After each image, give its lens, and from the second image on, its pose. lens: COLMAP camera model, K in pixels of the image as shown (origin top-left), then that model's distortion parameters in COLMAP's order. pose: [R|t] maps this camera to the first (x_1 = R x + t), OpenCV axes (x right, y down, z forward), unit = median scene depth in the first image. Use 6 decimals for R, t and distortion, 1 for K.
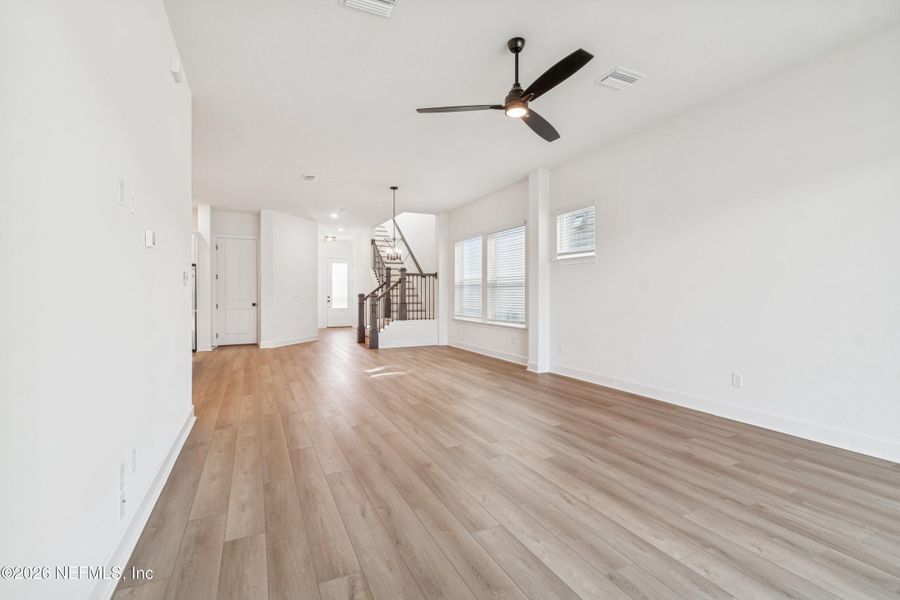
lens RADIAL K [[400.4, 0, 444.4], [0, 400.4, 297.1], [0, 0, 1]] dist [0.002624, -0.000335]
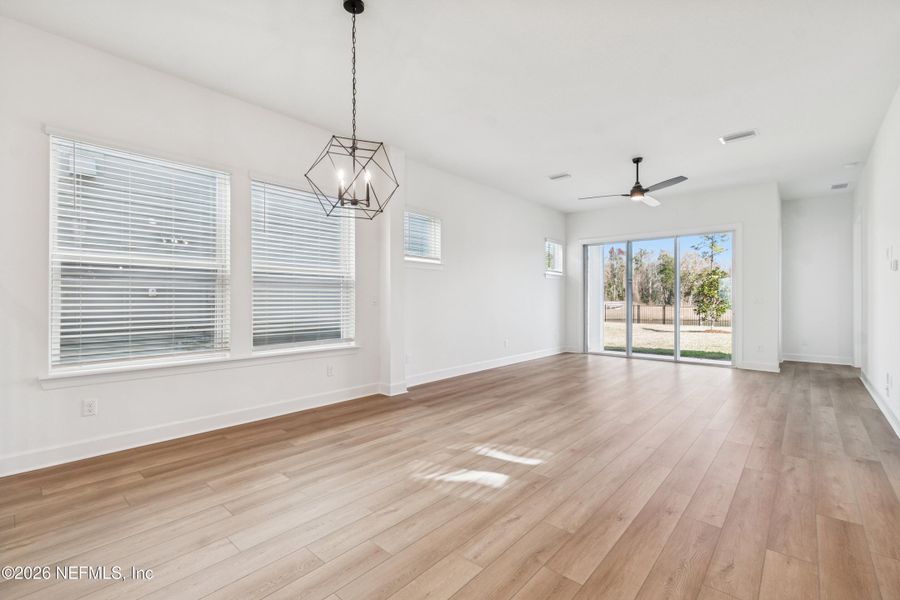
lens RADIAL K [[400.4, 0, 444.4], [0, 400.4, 297.1], [0, 0, 1]] dist [0.002624, -0.000335]
pose [[-0.382039, 0.003314, 0.924140, -1.122948], [0.005029, 0.999986, -0.001507, -0.019225], [-0.924133, 0.004071, -0.382050, 2.422848]]
